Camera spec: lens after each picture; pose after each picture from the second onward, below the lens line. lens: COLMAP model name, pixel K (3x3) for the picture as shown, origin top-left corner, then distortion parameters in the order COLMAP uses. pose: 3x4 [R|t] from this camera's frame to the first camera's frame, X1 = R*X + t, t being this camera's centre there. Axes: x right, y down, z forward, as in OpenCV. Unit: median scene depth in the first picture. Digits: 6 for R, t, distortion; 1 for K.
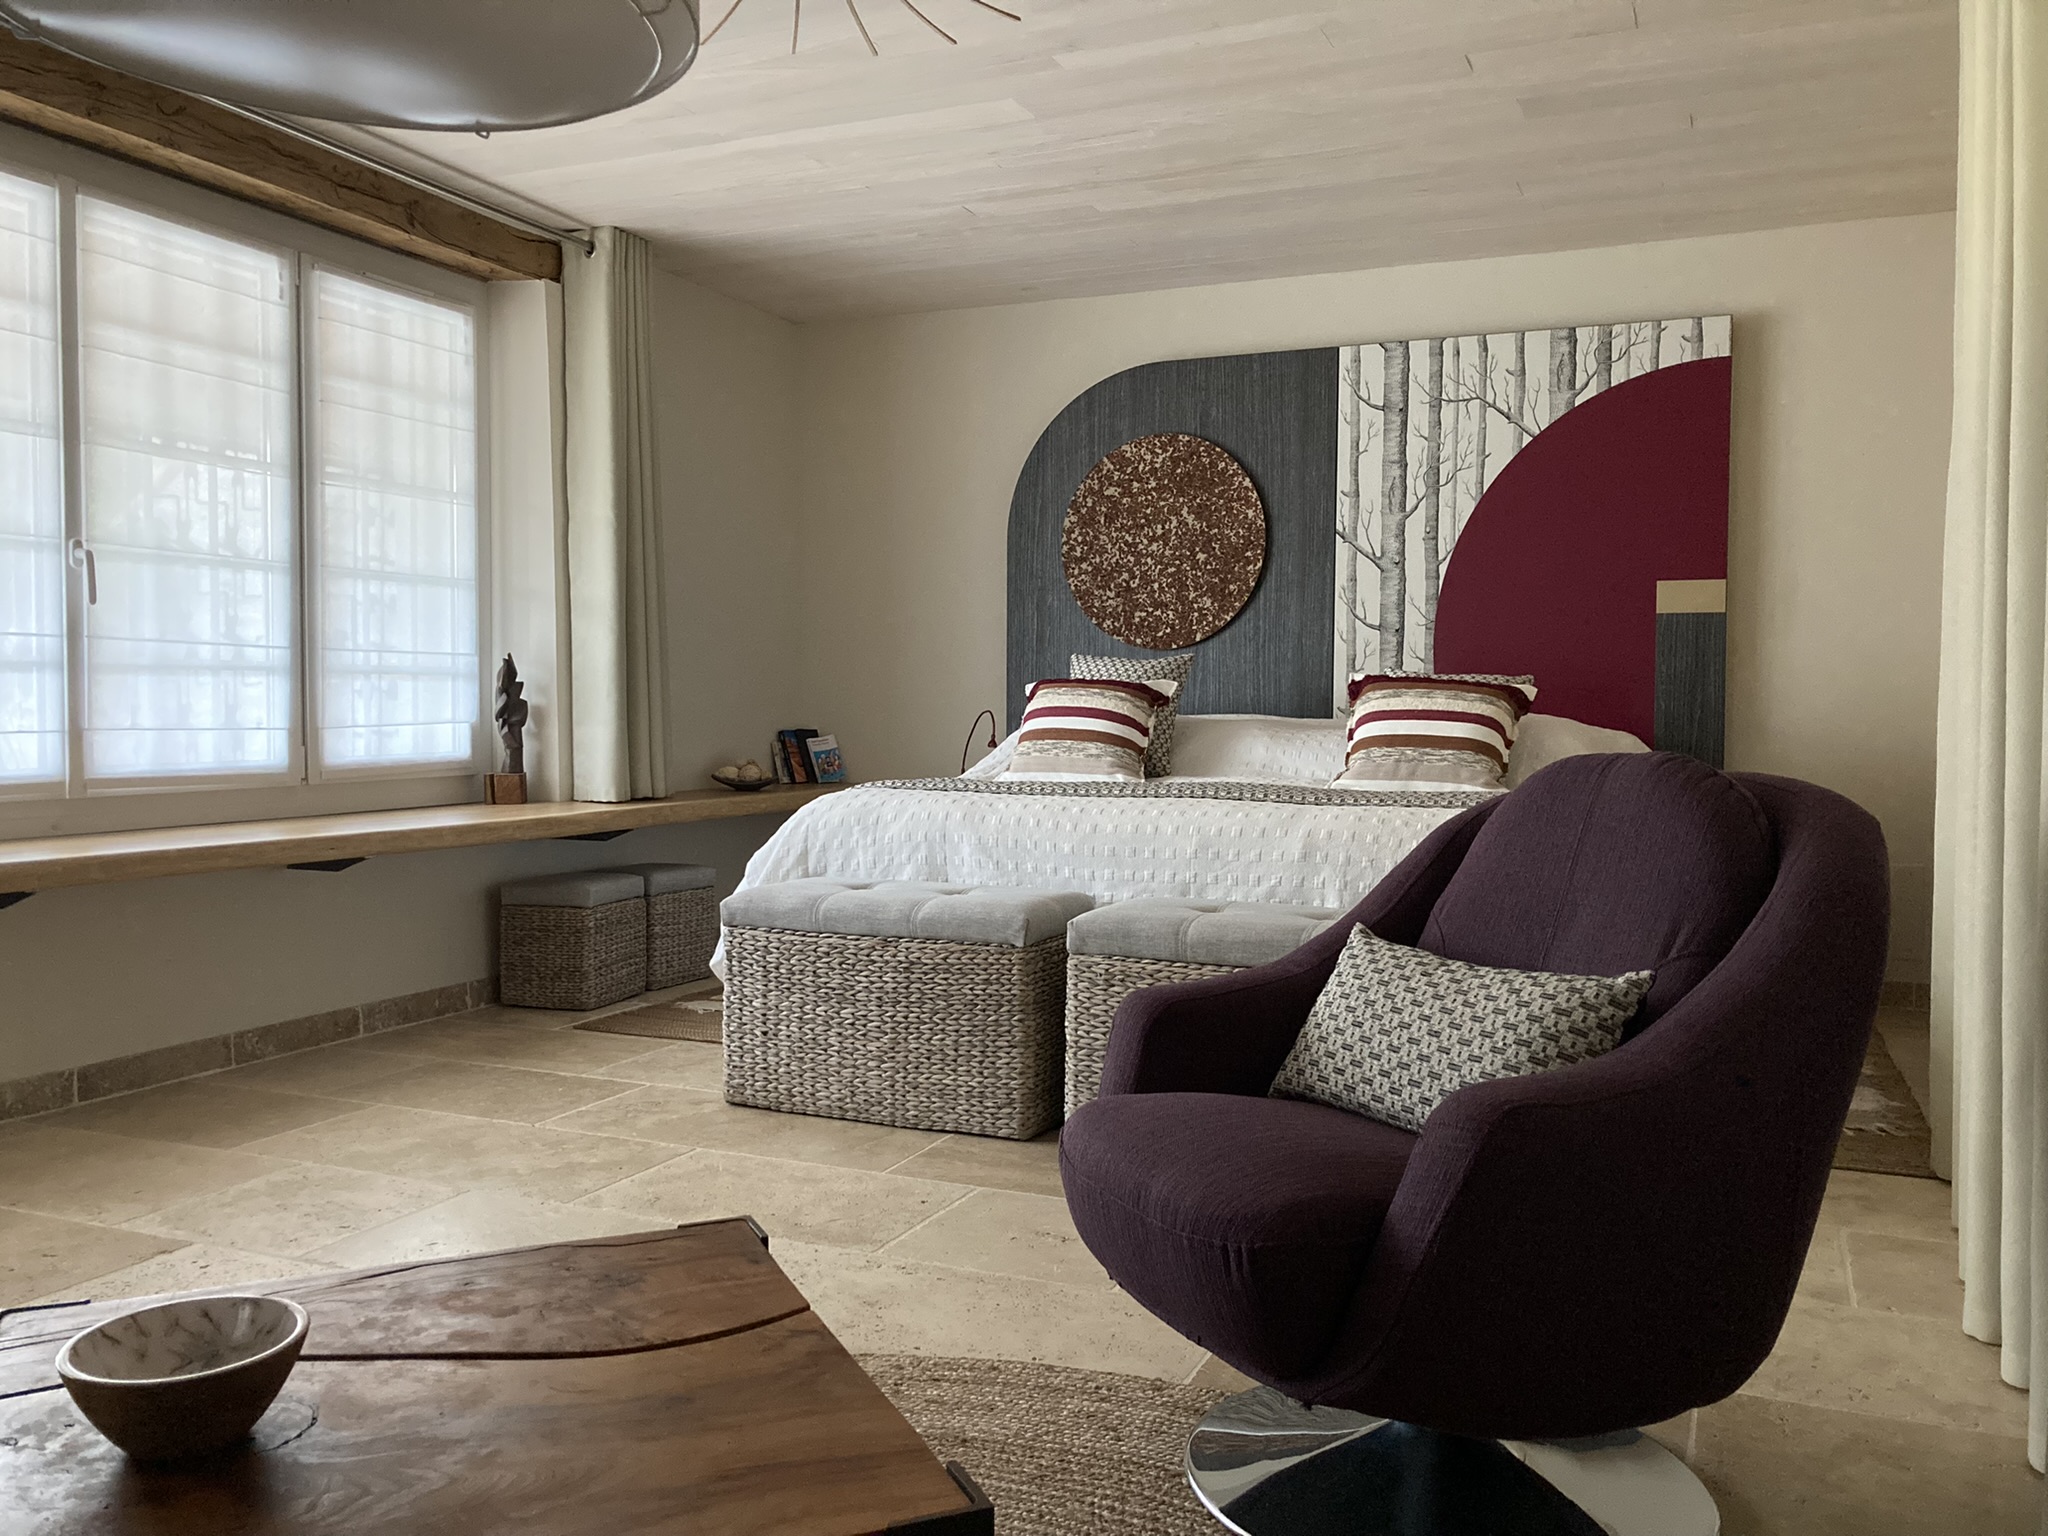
lens RADIAL K [[1693.3, 0, 1005.2], [0, 1693.3, 774.6], [0, 0, 1]] dist [0.053258, -0.071250]
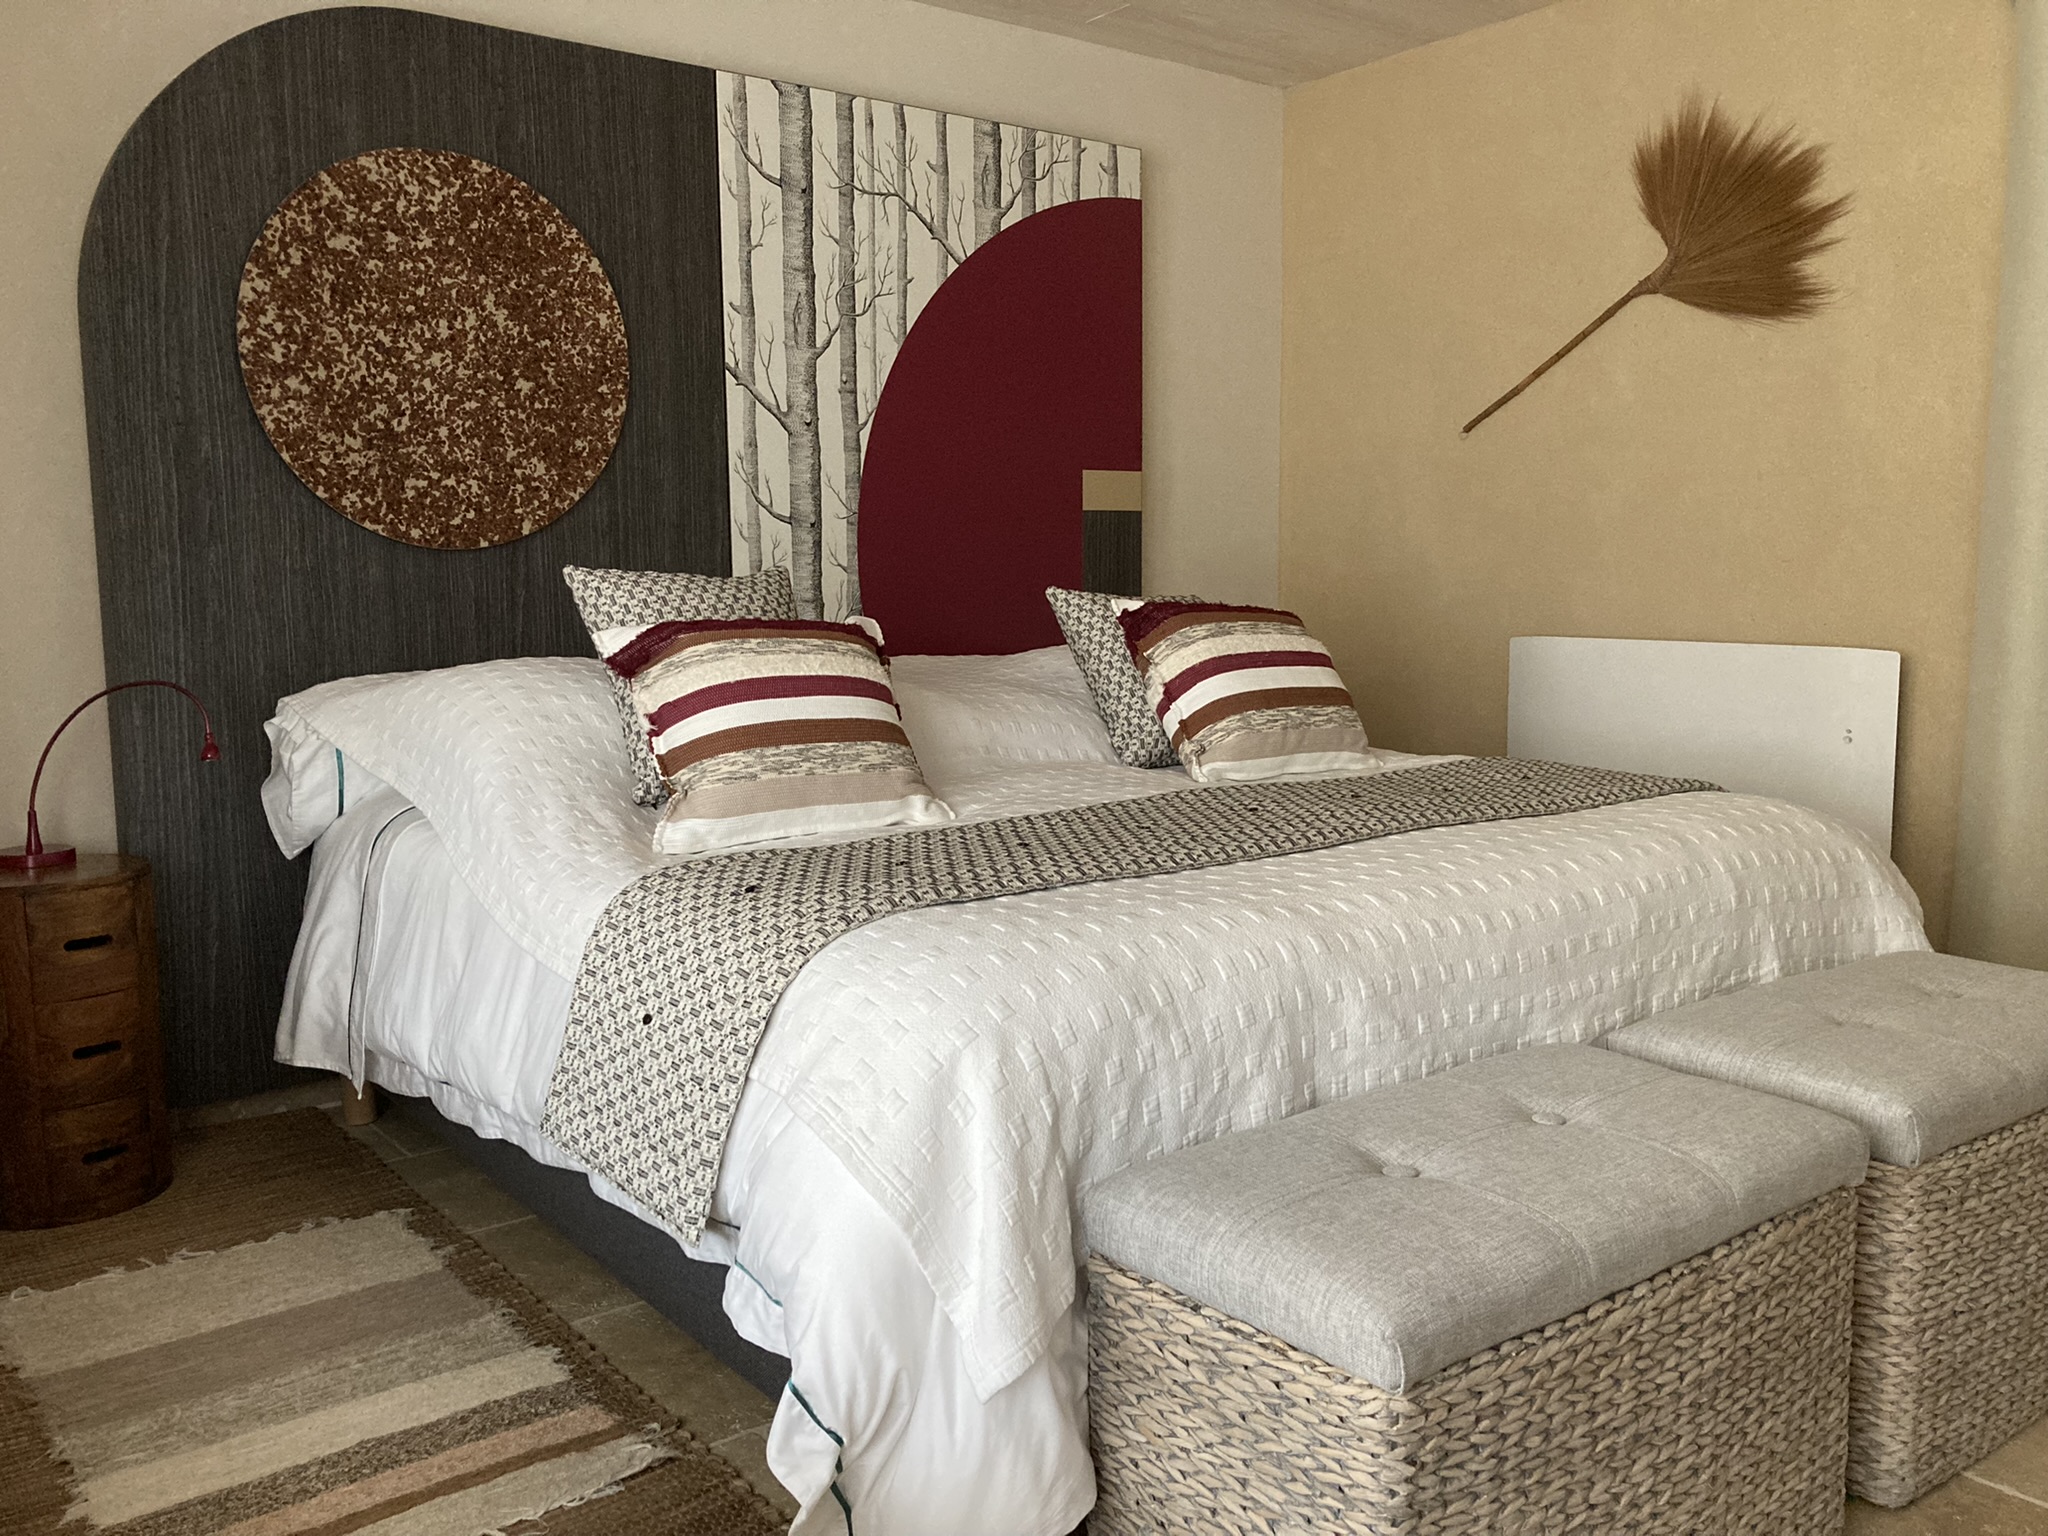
lens RADIAL K [[1693.3, 0, 1018.5], [0, 1693.3, 753.6], [0, 0, 1]] dist [0.053258, -0.071250]
pose [[0.479342, -0.105985, 0.871205, -0.329871], [0.049772, 0.994367, 0.093583, -0.053106], [-0.876216, -0.001497, 0.481917, 0.601840]]
